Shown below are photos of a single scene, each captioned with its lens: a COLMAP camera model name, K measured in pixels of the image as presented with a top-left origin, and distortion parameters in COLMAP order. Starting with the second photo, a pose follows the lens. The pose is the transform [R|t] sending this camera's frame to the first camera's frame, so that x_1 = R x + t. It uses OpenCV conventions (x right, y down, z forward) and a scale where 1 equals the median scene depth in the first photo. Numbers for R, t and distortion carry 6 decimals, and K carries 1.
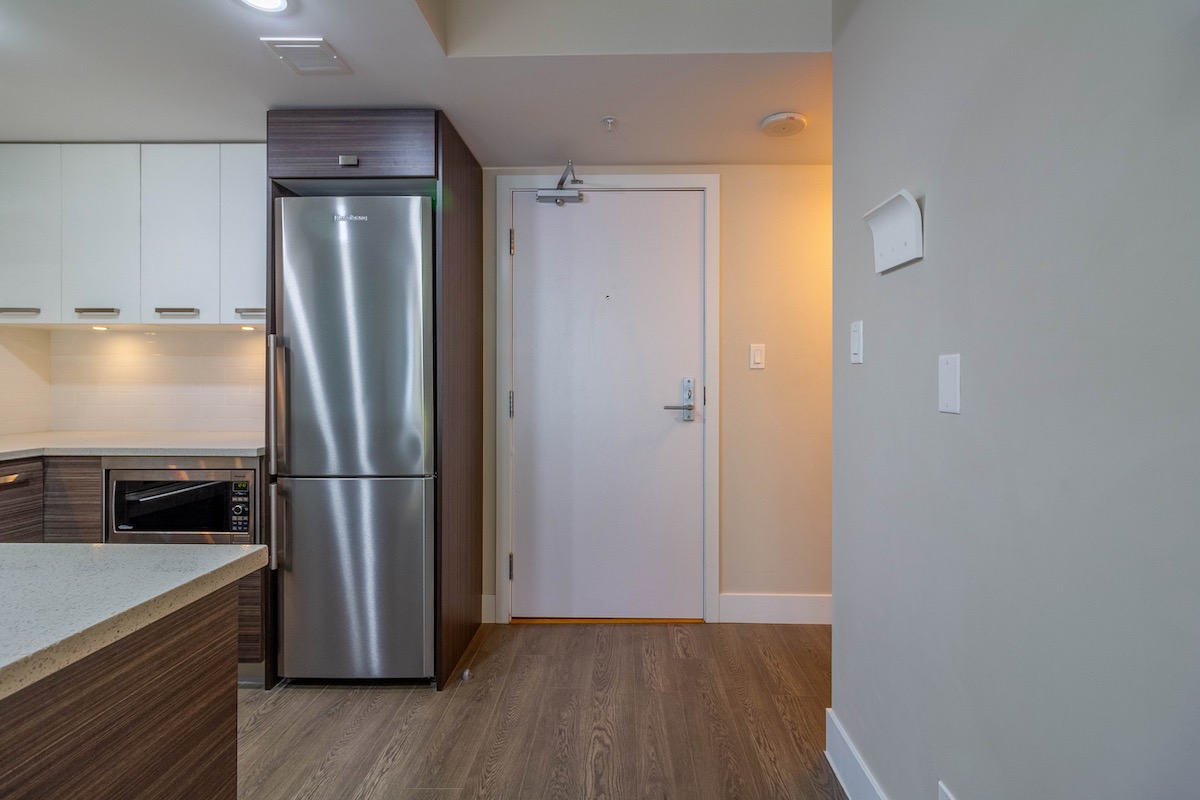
lens RADIAL K [[537.2, 0, 600.0], [0, 537.2, 400.0], [0, 0, 1]] dist [0.007667, 0.000380]
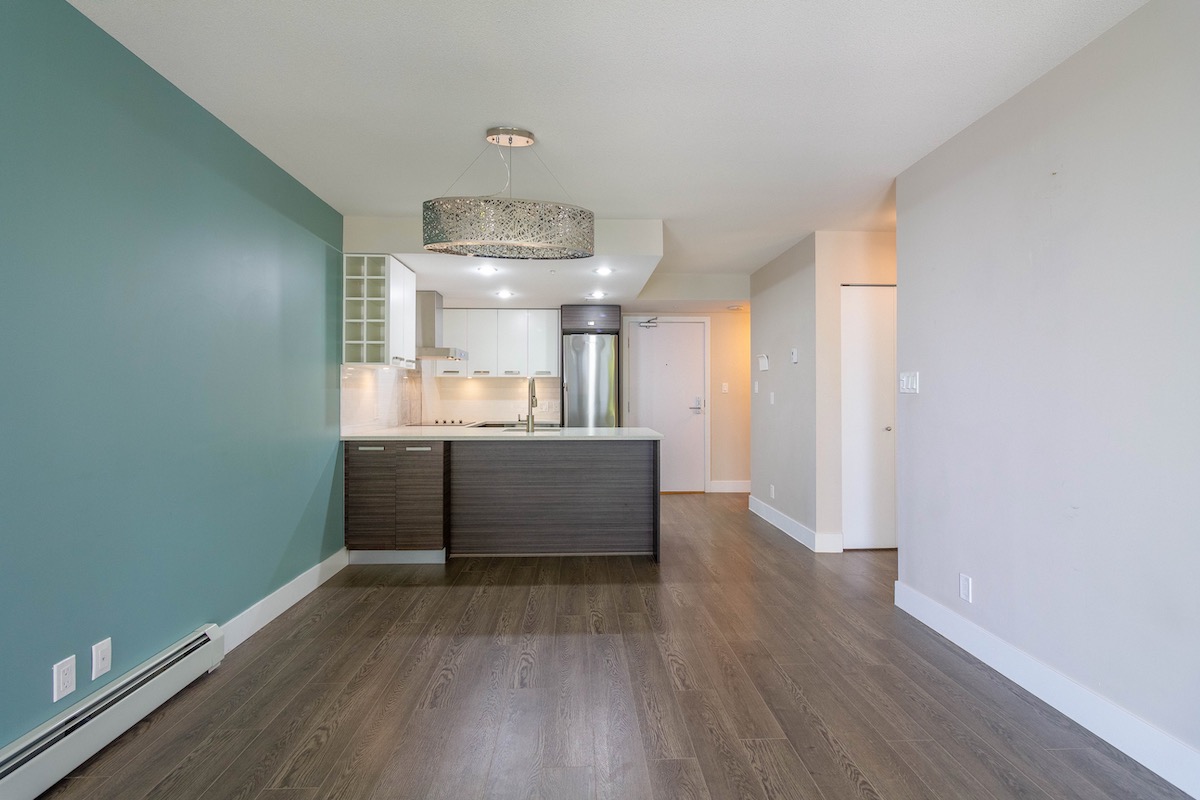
lens RADIAL K [[550.7, 0, 602.9], [0, 550.7, 392.4], [0, 0, 1]] dist [0.008940, 0.000261]
pose [[0.996341, -0.000468, 0.085469, -0.525440], [0.003954, 0.999167, -0.040621, 0.044799], [-0.085379, 0.040810, 0.995512, -1.613787]]
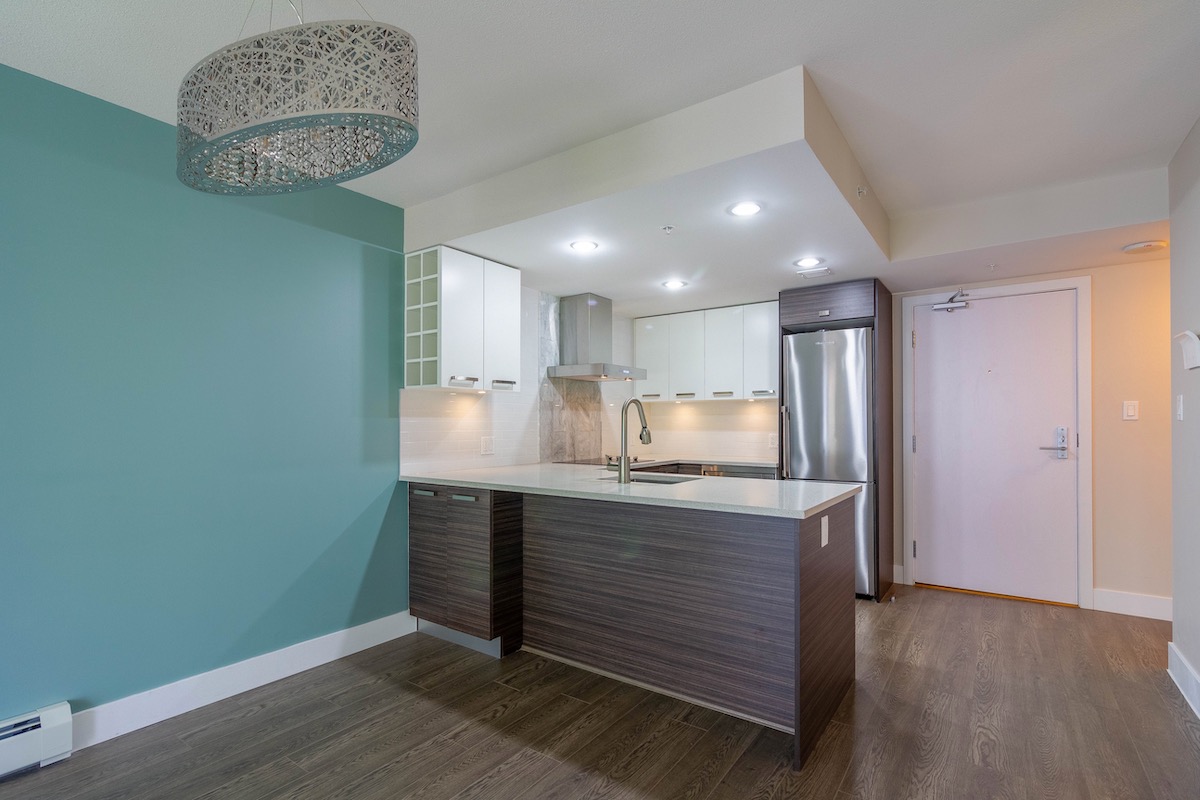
lens RADIAL K [[563.4, 0, 598.6], [0, 563.4, 422.1], [0, 0, 1]] dist [0.005173, 0.000692]
pose [[0.840056, -0.004089, -0.542485, -0.047770], [-0.016915, 0.999288, -0.033725, 0.015598], [0.542236, 0.037508, 0.839389, -0.887142]]
